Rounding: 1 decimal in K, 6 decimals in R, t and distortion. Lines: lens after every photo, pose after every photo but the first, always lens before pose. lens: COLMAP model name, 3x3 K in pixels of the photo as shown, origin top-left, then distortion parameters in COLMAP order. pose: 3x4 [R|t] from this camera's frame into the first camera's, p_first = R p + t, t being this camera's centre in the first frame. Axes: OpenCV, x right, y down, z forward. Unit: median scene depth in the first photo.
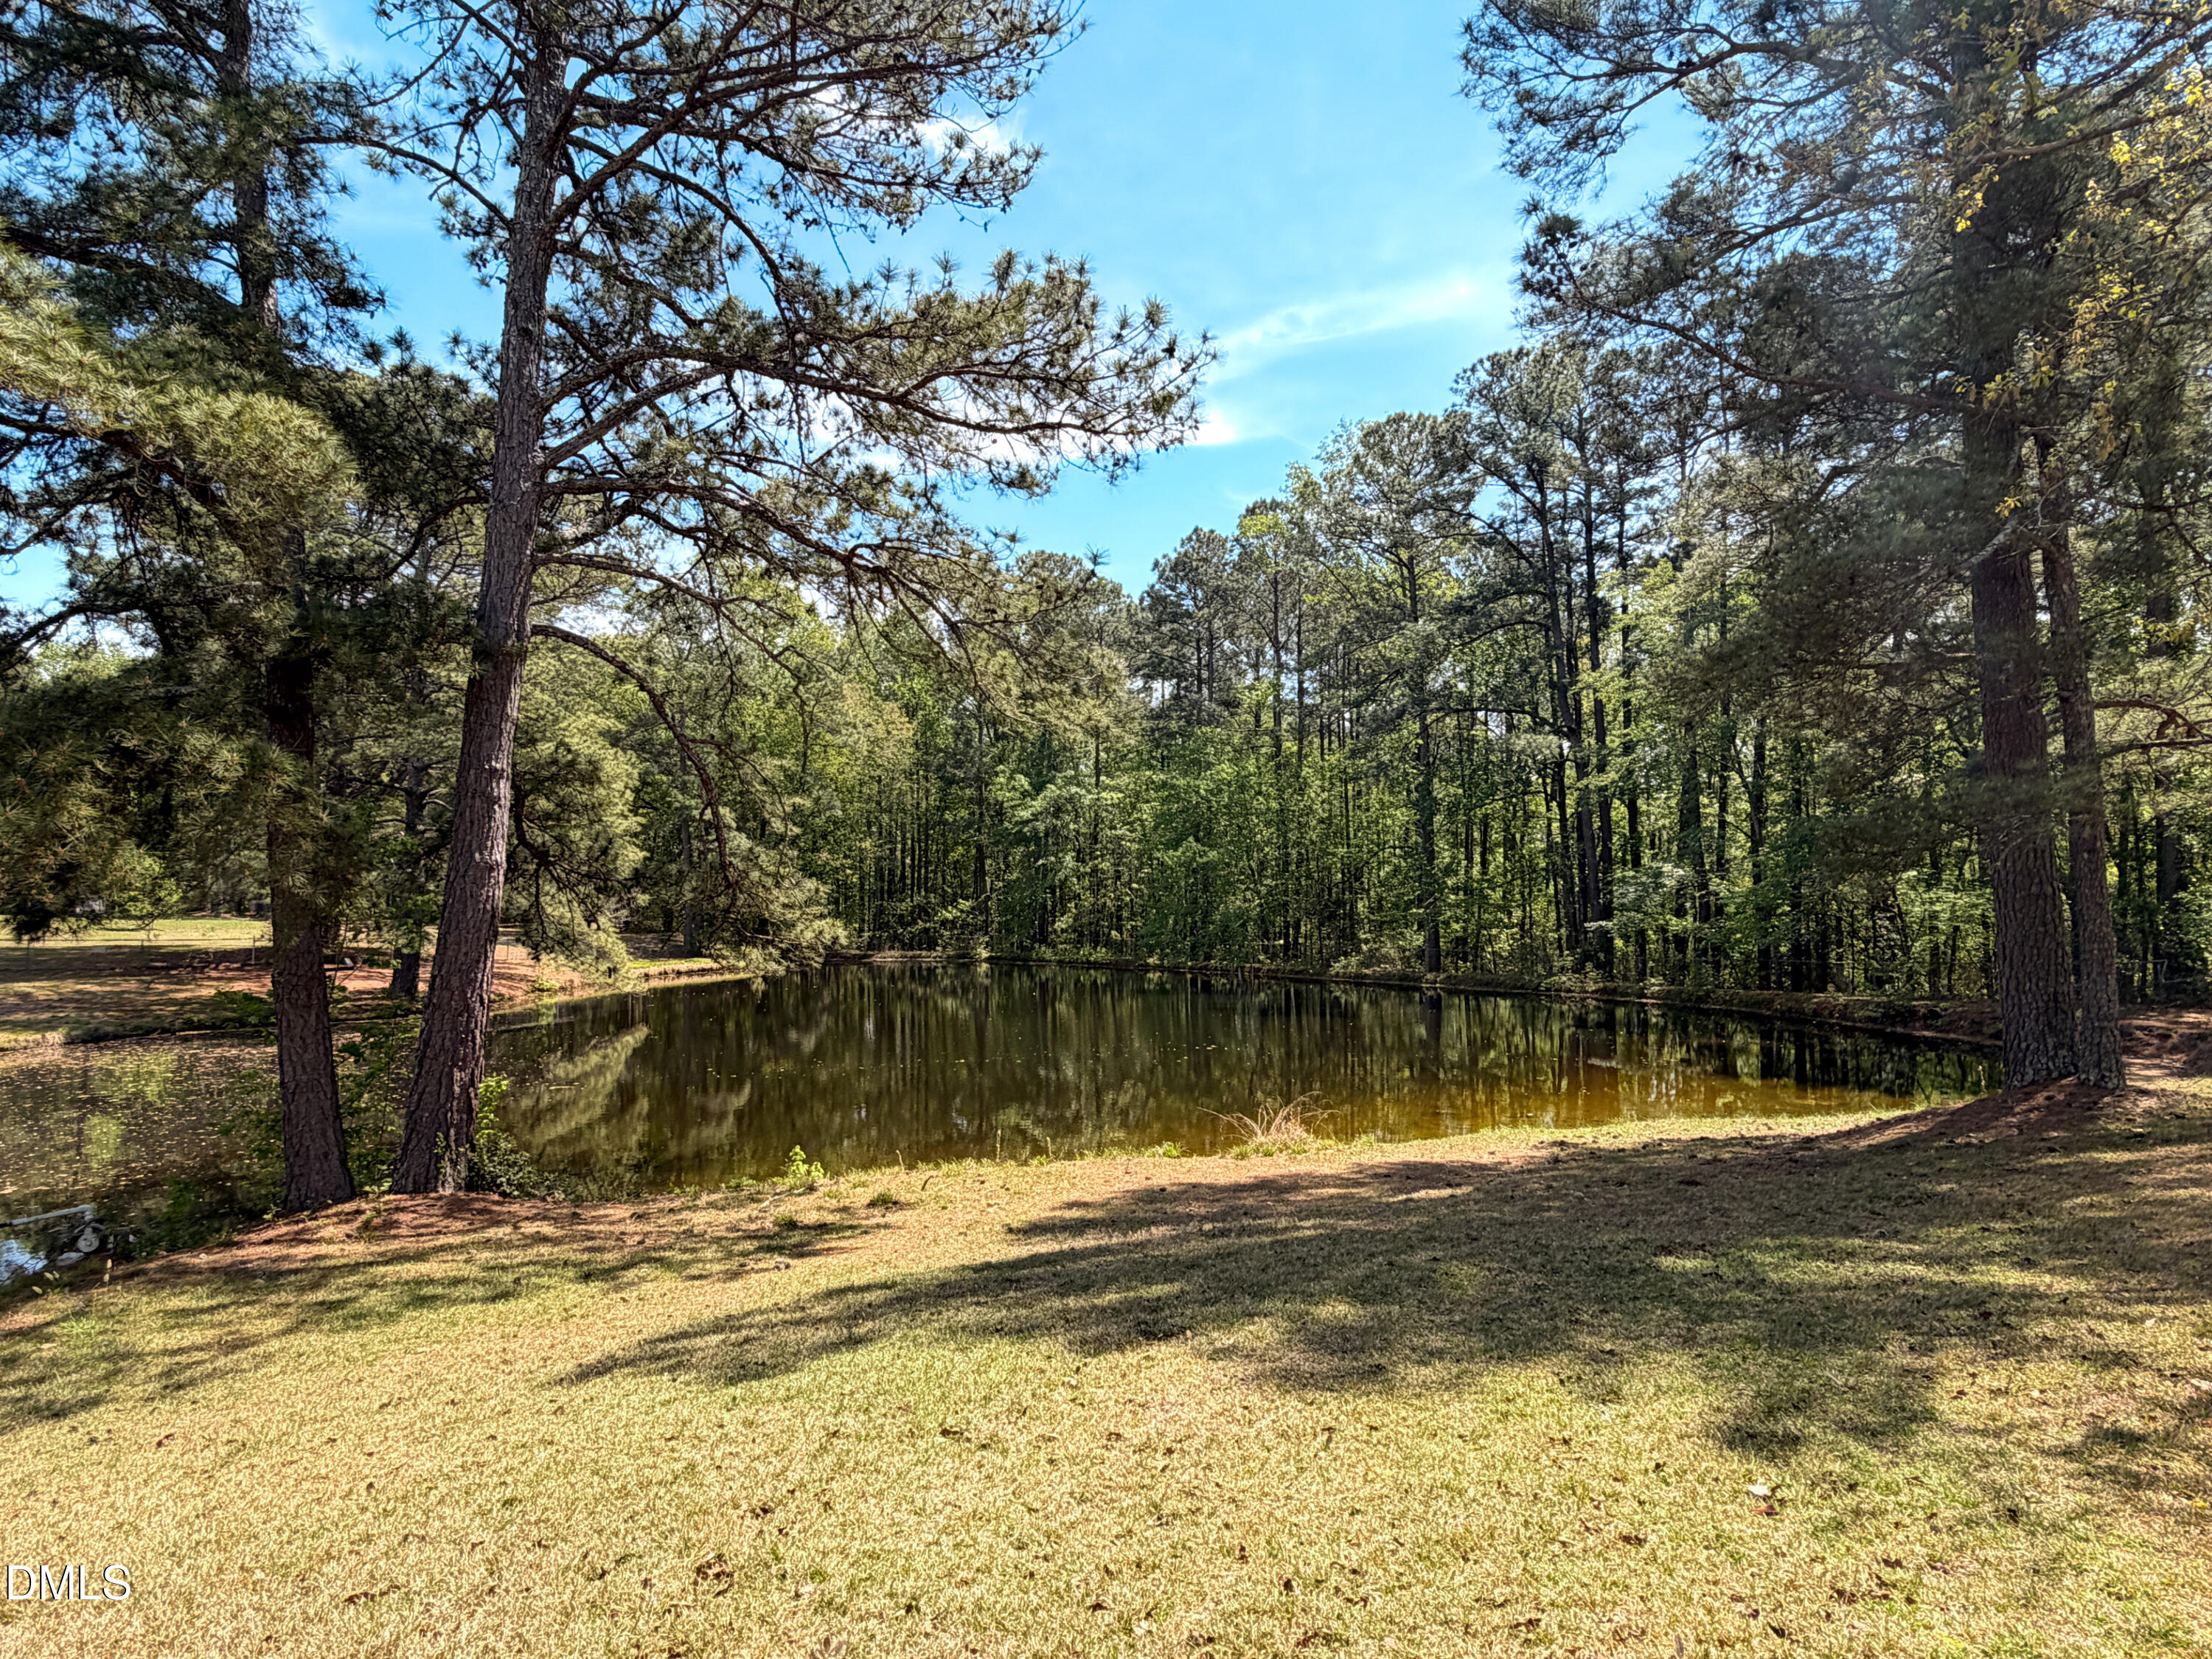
lens RADIAL K [[1290.8, 0, 1098.8], [0, 1290.8, 827.2], [0, 0, 1]] dist [0.000946, -0.000711]
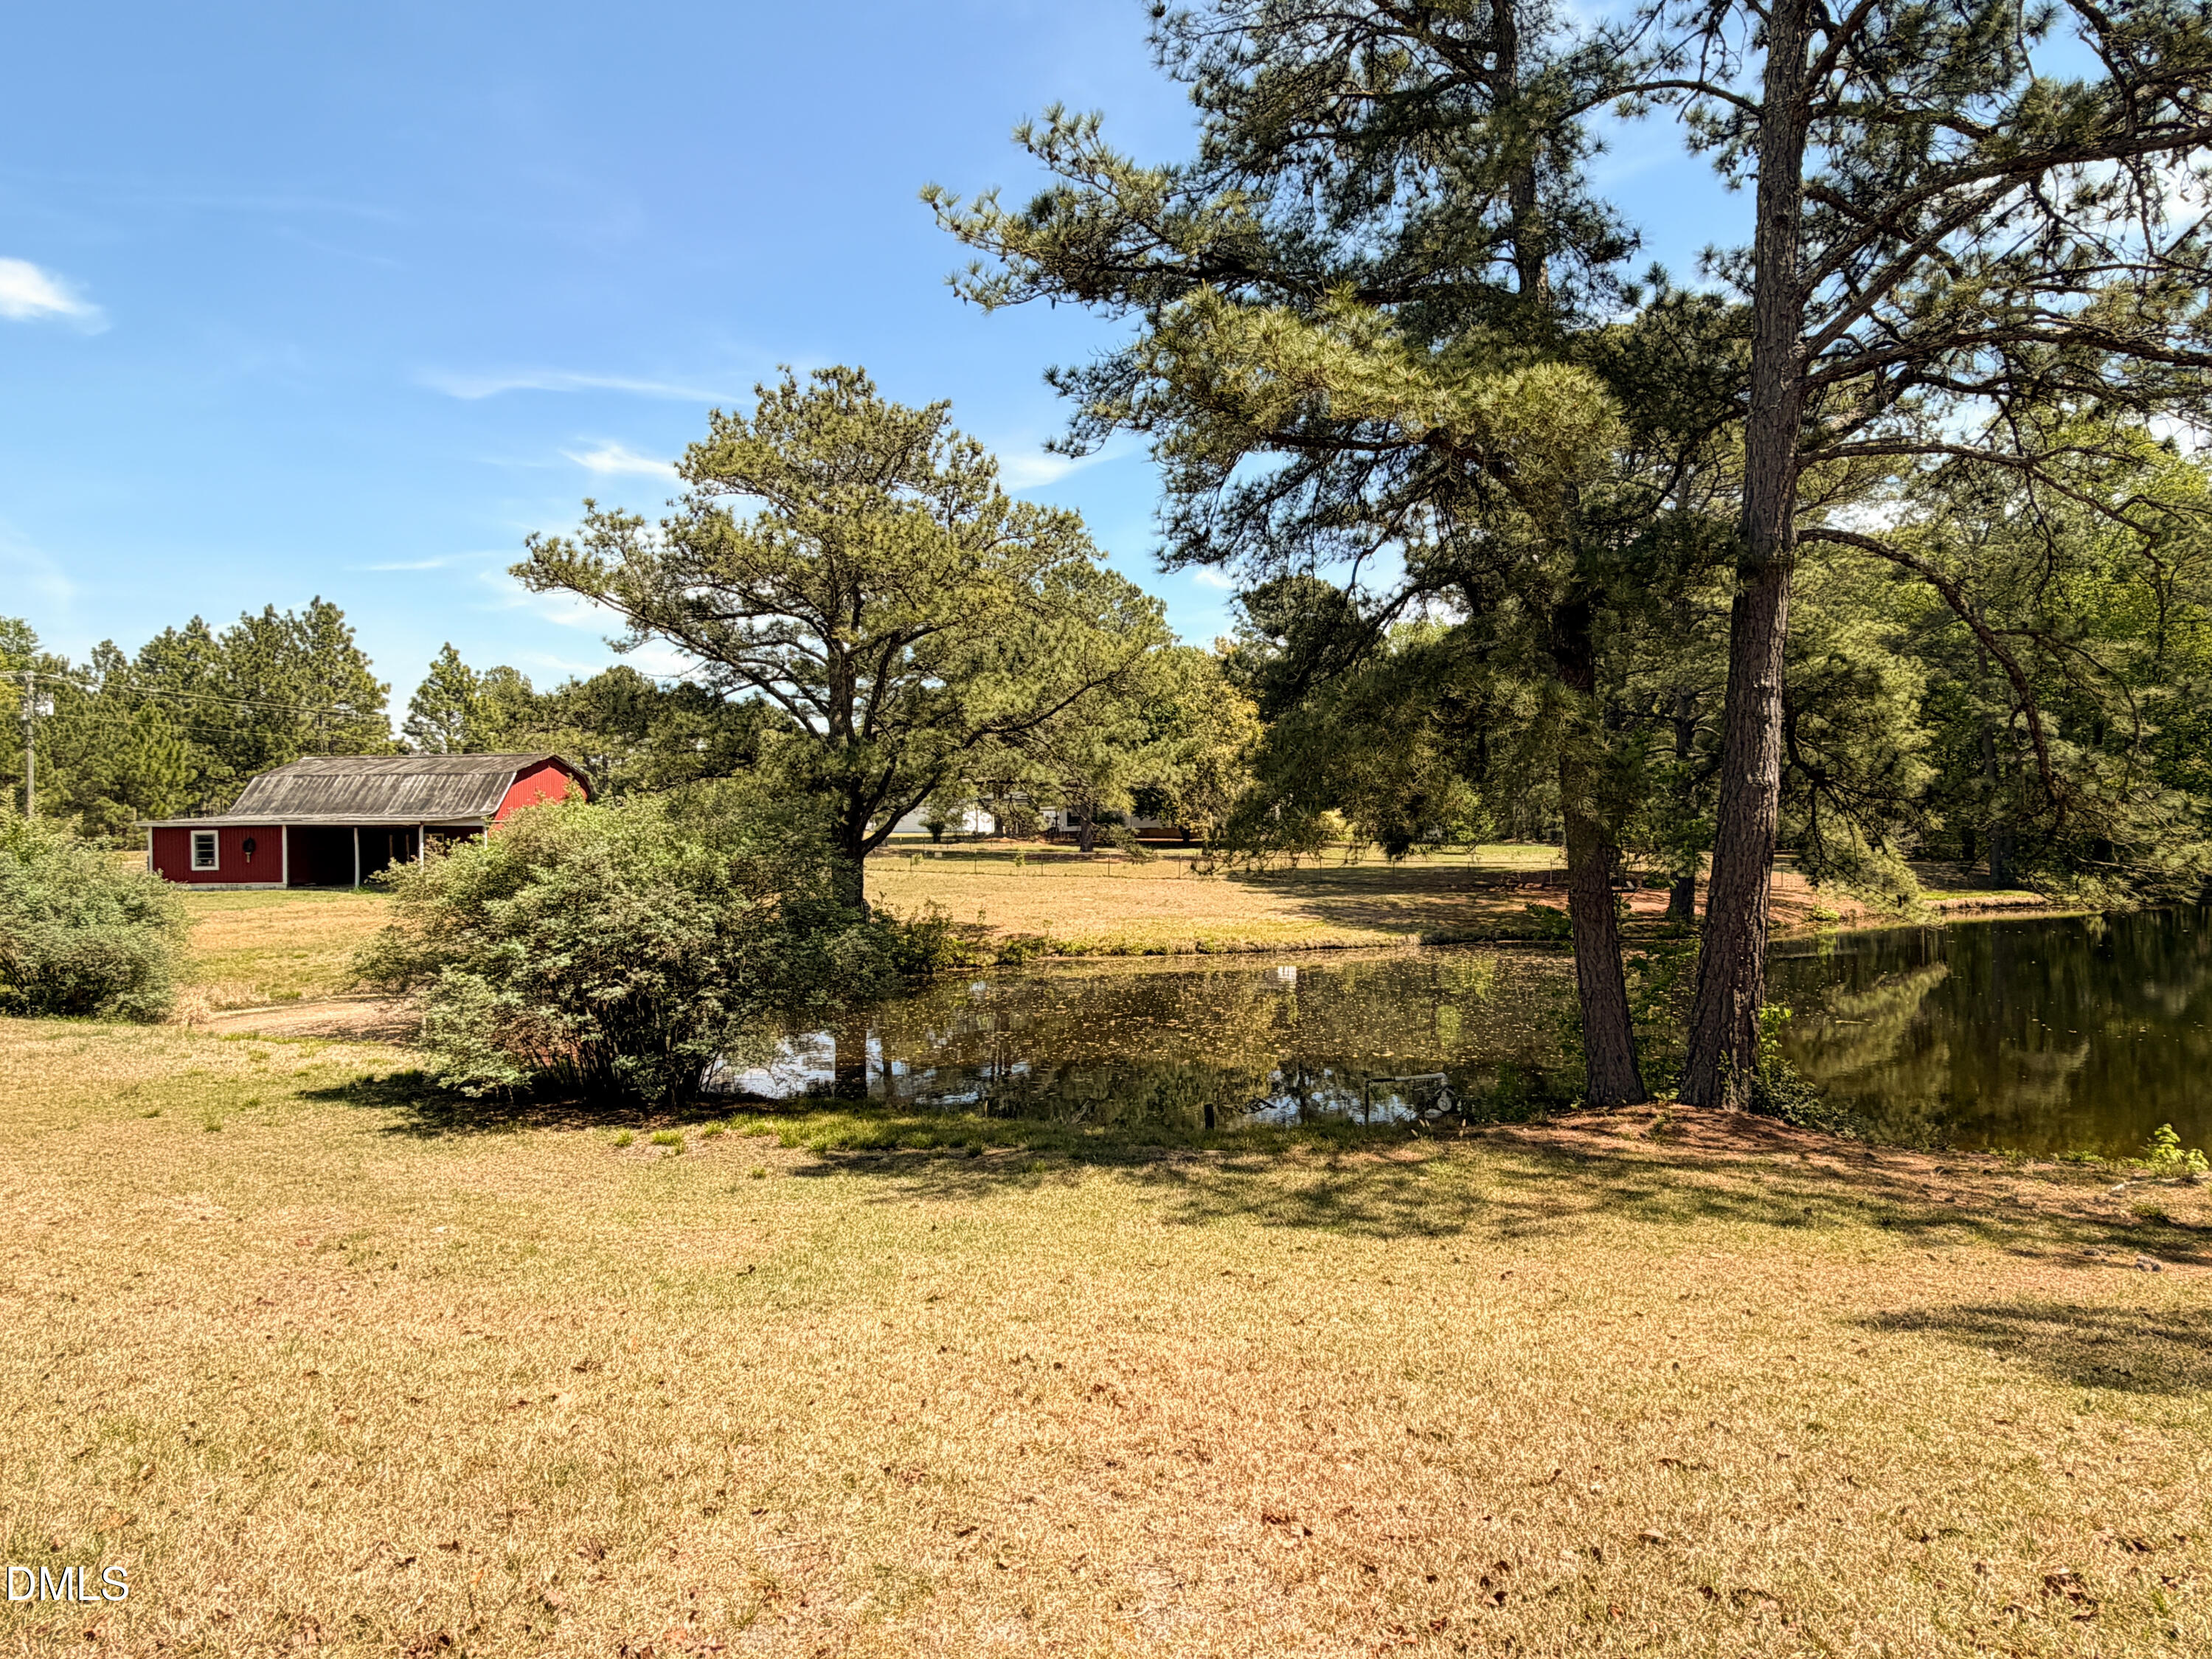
lens RADIAL K [[1290.8, 0, 1104.5], [0, 1290.8, 828.4], [0, 0, 1]] dist [0.000946, -0.000711]
pose [[0.613464, -0.009695, -0.789663, -0.003826], [0.054677, 0.998047, 0.030223, 0.004673], [0.787828, -0.061717, 0.612796, 0.001400]]
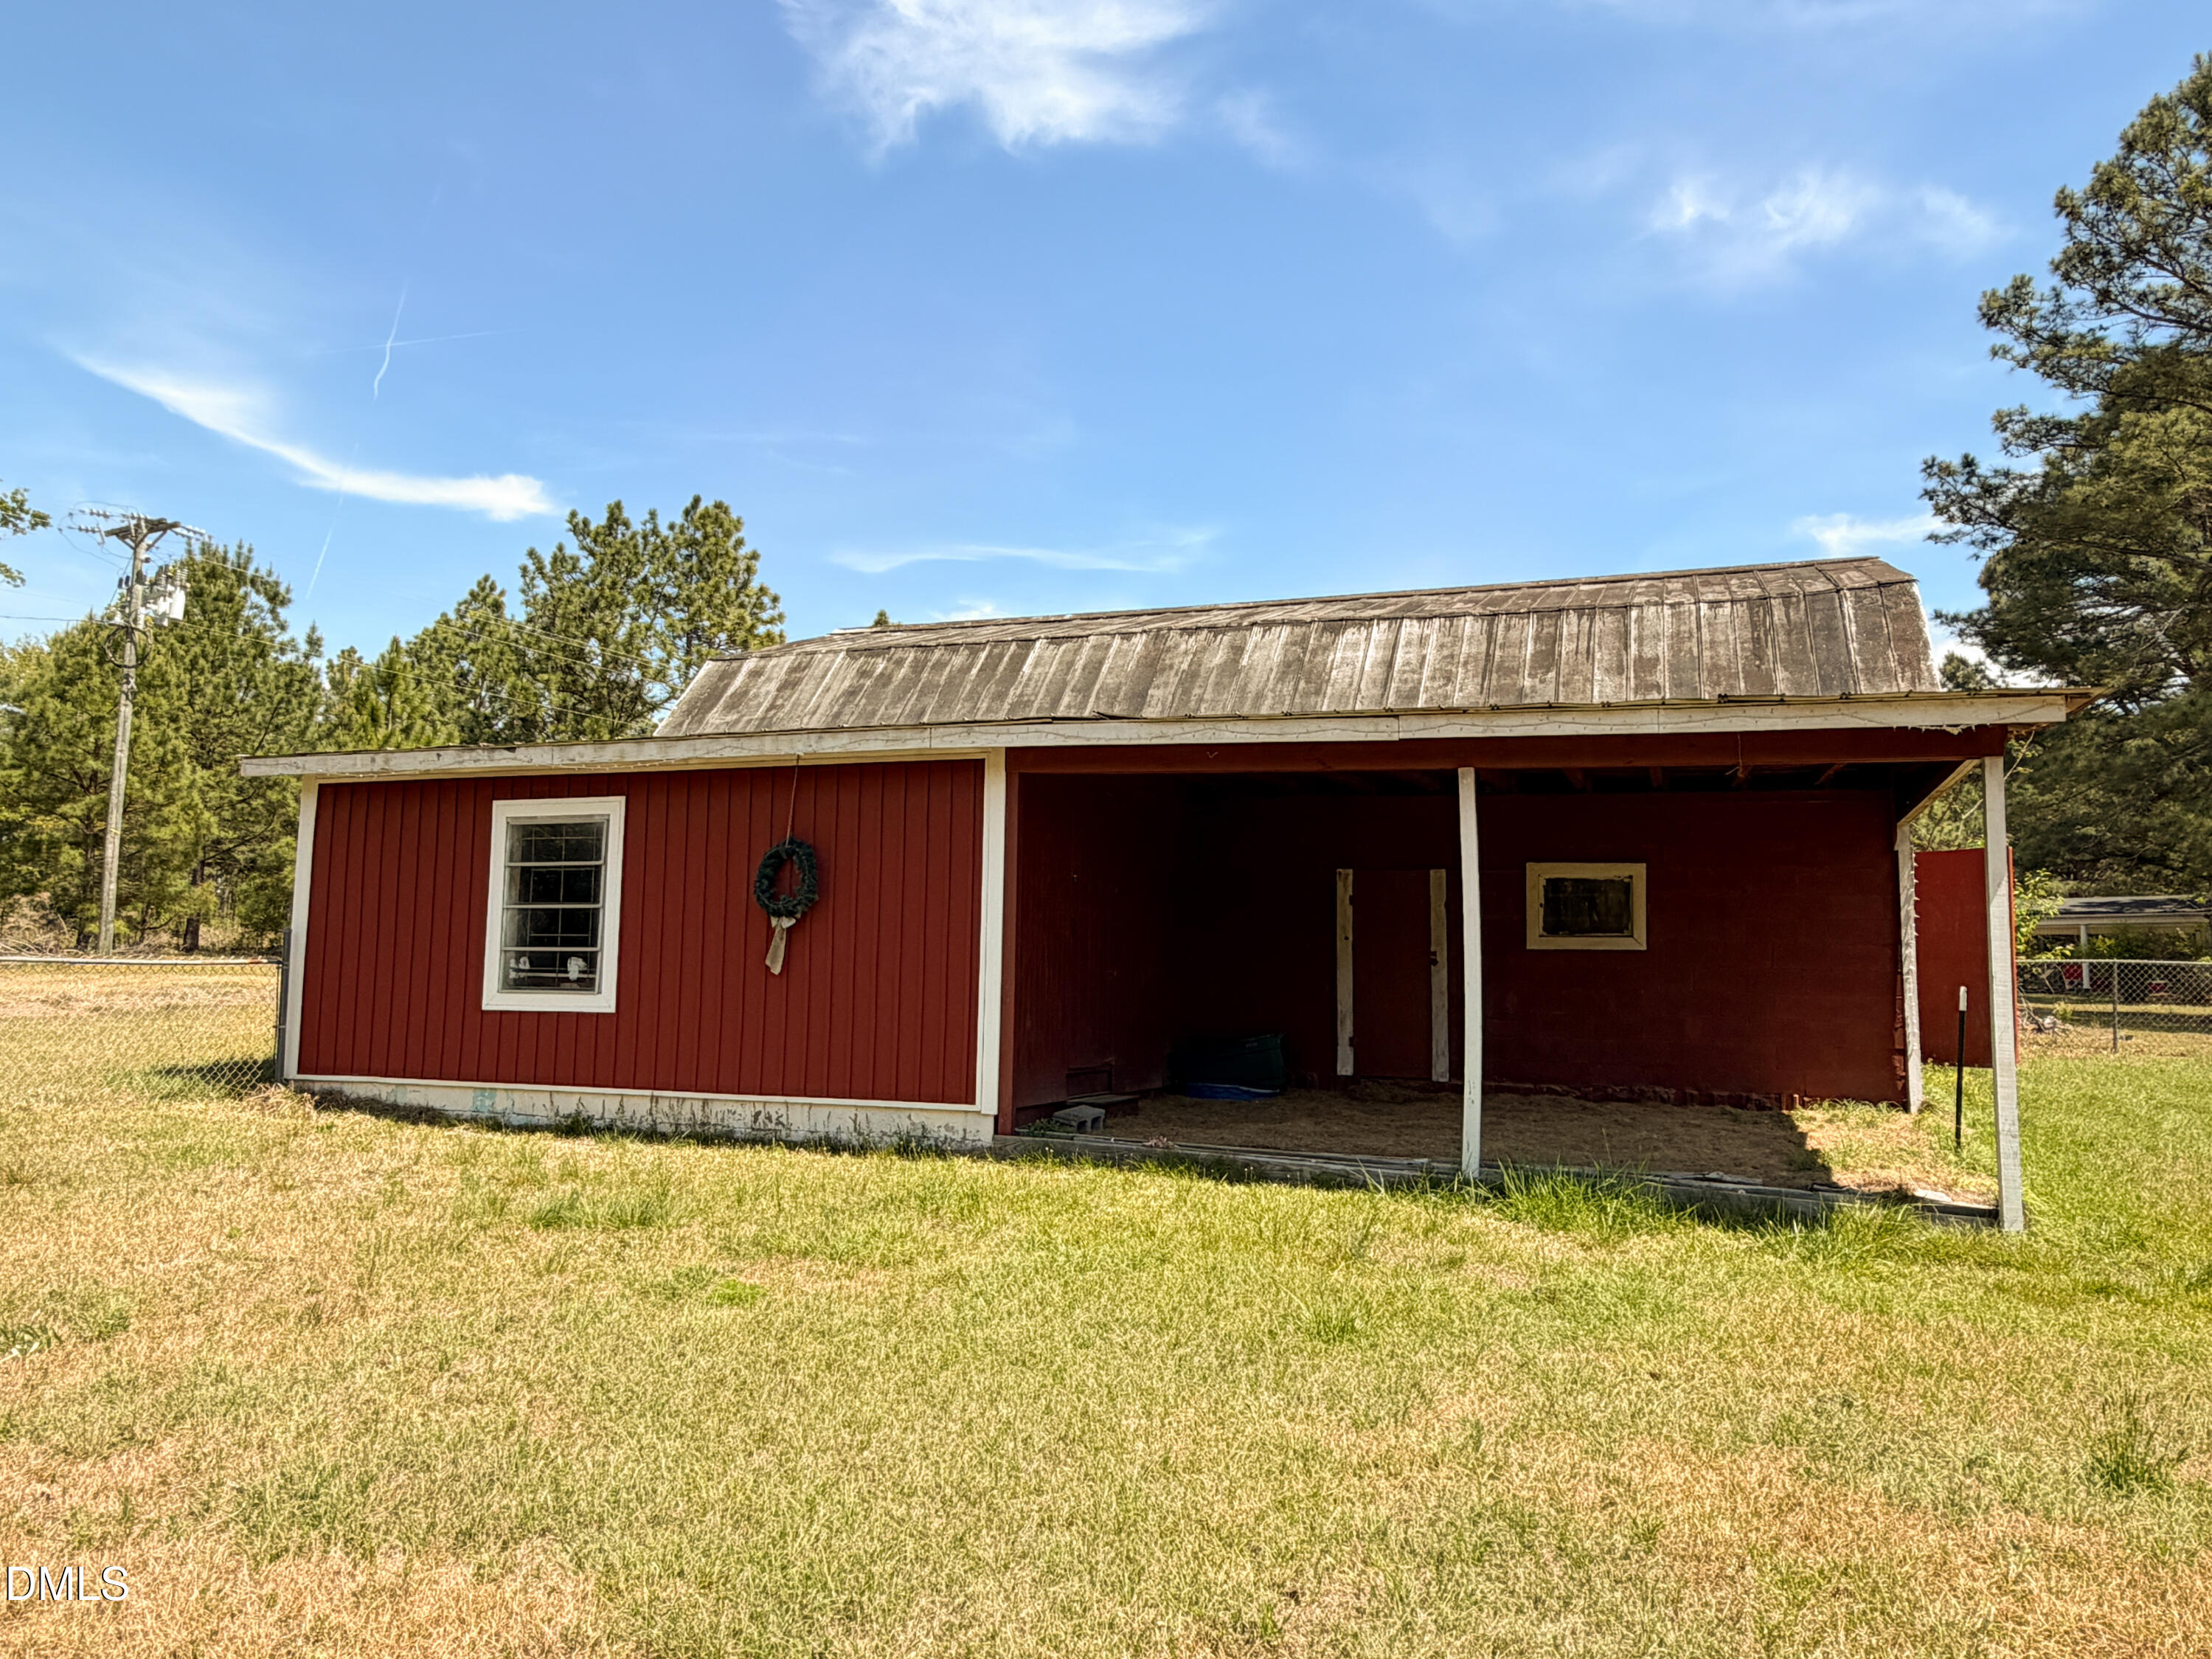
lens RADIAL K [[1491.6, 0, 1103.6], [0, 1491.6, 829.9], [0, 0, 1]] dist [-0.012527, -0.003054]
pose [[0.444971, -0.091585, -0.890850, -0.778699], [0.037707, 0.995791, -0.083539, 0.019847], [0.894751, 0.003581, 0.446552, 0.030806]]
